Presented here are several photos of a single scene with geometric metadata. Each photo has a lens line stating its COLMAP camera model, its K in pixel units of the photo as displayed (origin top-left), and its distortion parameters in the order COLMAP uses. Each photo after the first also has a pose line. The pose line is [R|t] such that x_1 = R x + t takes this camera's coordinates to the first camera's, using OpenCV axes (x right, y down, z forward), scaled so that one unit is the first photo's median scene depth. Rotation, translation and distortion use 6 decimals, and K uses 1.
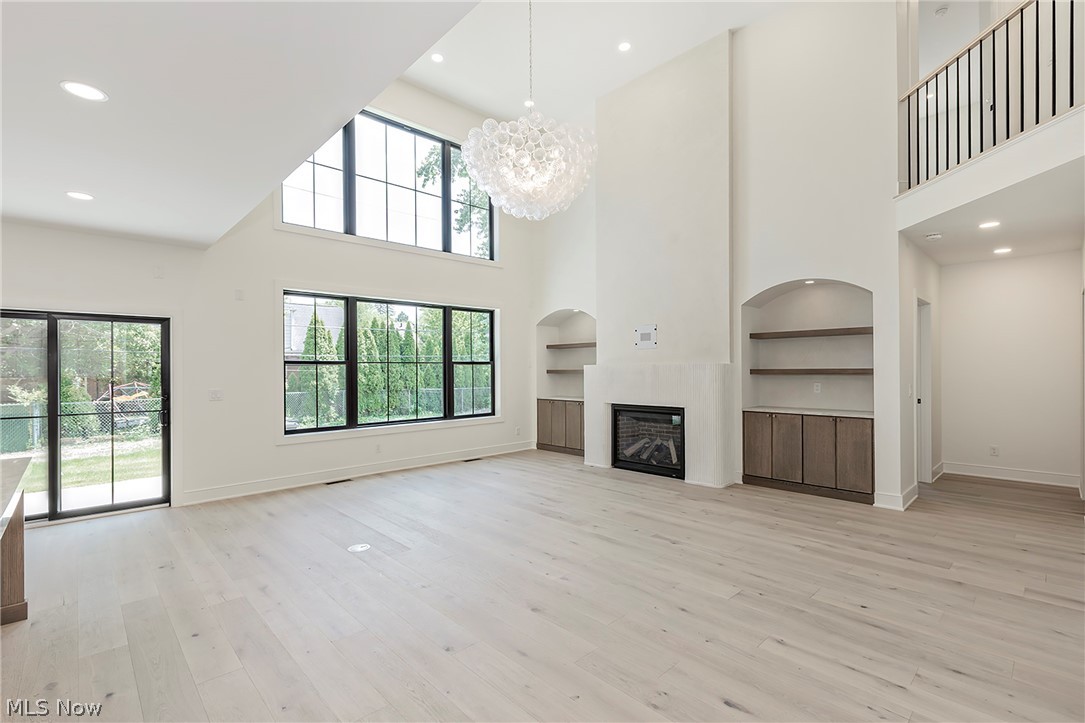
lens RADIAL K [[483.9, 0, 533.4], [0, 483.9, 369.1], [0, 0, 1]] dist [0.008312, -0.003624]
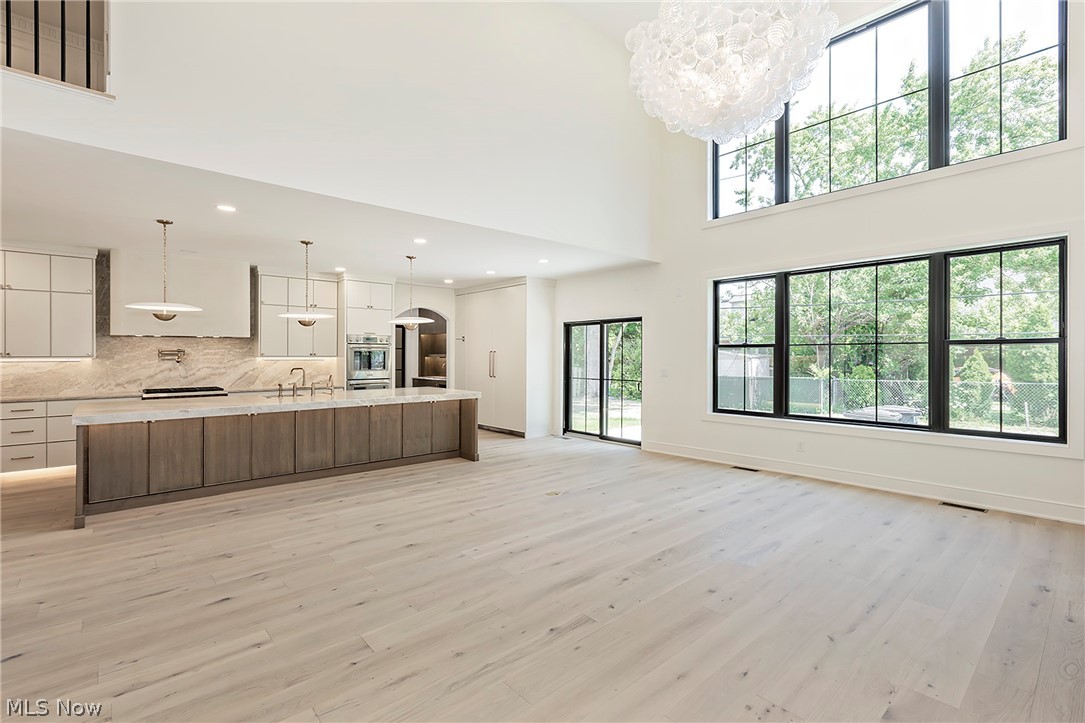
lens RADIAL K [[509.7, 0, 566.8], [0, 509.7, 360.6], [0, 0, 1]] dist [0.004960, -0.002236]
pose [[-0.016704, 0.010702, -0.999803, 0.621123], [0.006332, 0.999924, 0.010598, 0.005641], [0.999840, -0.006154, -0.016770, 0.681630]]
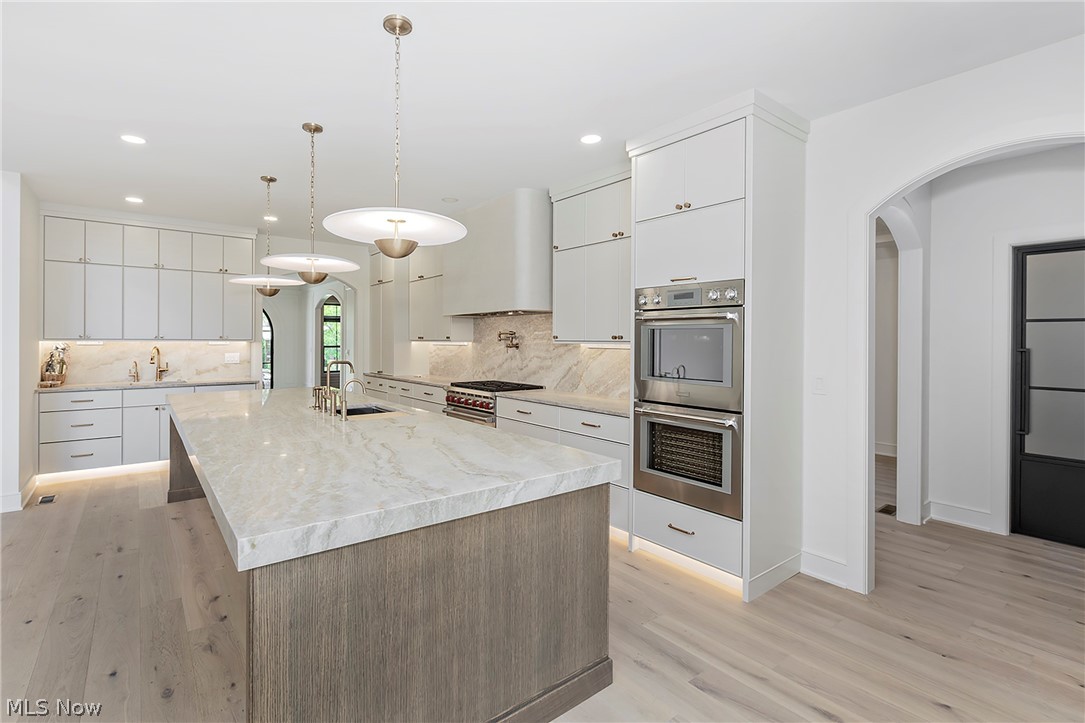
lens RADIAL K [[490.3, 0, 461.8], [0, 490.3, 338.1], [0, 0, 1]] dist [-0.003681, -0.000480]
pose [[-0.984912, 0.004488, 0.172996, -0.617291], [0.003545, 0.999977, -0.005756, 0.001976], [-0.173018, -0.005056, -0.984906, 0.653463]]
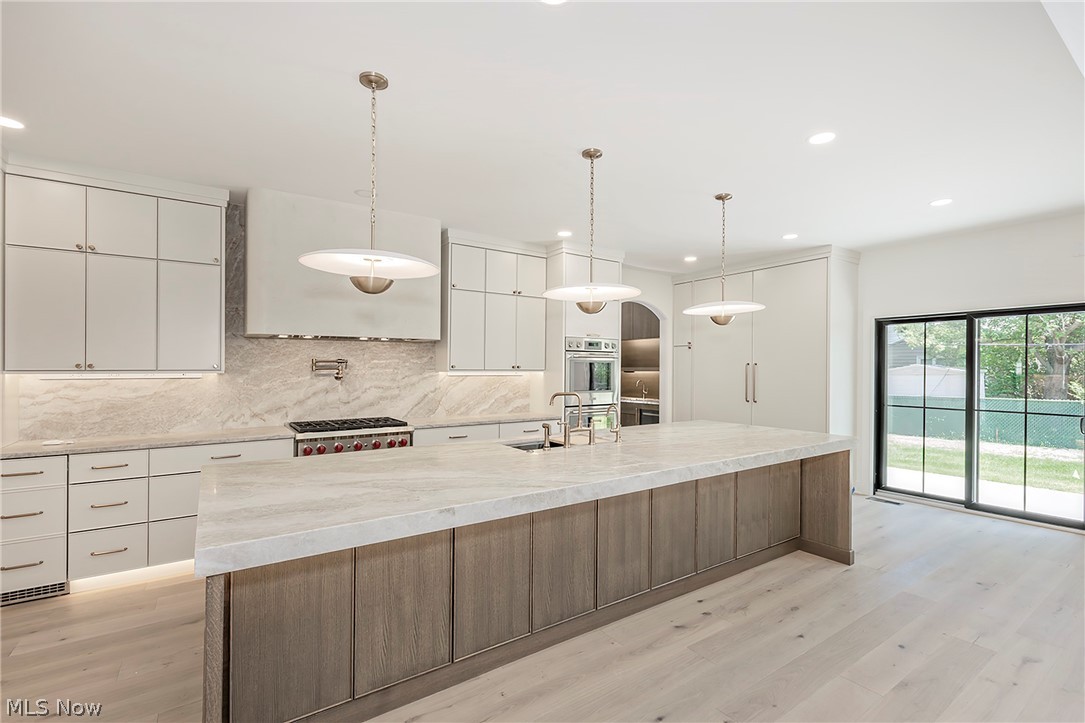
lens RADIAL K [[490.3, 0, 558.6], [0, 490.3, 371.3], [0, 0, 1]] dist [-0.003681, -0.000480]
pose [[-0.132251, 0.007411, -0.991189, 0.144076], [0.003768, 0.999969, 0.006974, 0.000043], [0.991209, -0.002813, -0.132275, 0.198337]]
